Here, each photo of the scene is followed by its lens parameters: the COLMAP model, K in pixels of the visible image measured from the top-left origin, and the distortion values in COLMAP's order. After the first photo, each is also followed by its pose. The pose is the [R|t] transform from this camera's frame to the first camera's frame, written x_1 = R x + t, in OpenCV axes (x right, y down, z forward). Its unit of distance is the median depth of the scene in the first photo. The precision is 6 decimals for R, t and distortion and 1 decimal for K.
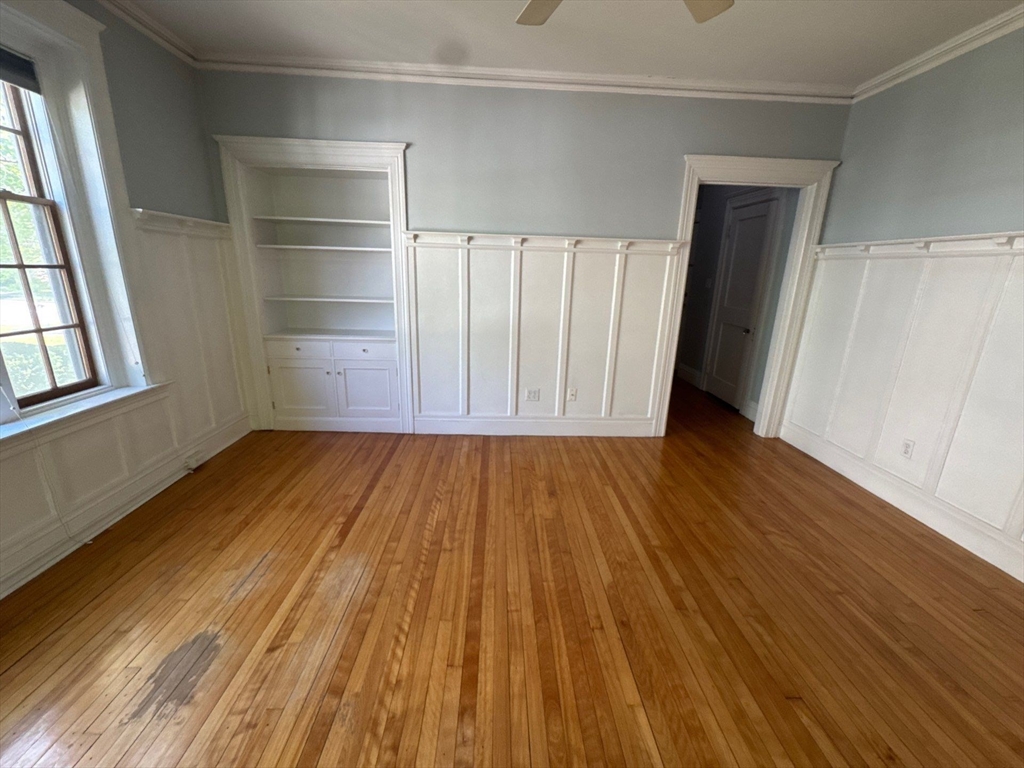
lens RADIAL K [[412.1, 0, 512.6], [0, 412.1, 384.9], [0, 0, 1]] dist [-0.006592, 0.000153]
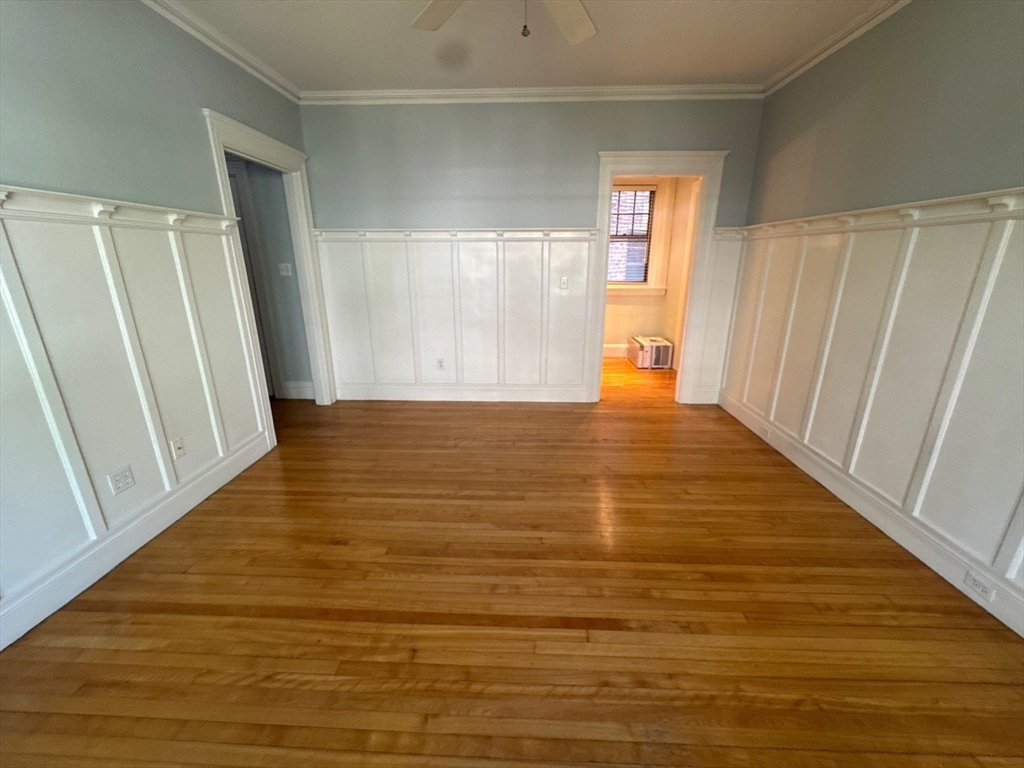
lens RADIAL K [[412.1, 0, 512.6], [0, 412.1, 384.9], [0, 0, 1]] dist [-0.006592, 0.000153]
pose [[0.074030, -0.318269, 0.945105, -0.481207], [0.270270, 0.918641, 0.288187, -0.135383], [-0.959934, 0.234100, 0.154026, 0.440753]]
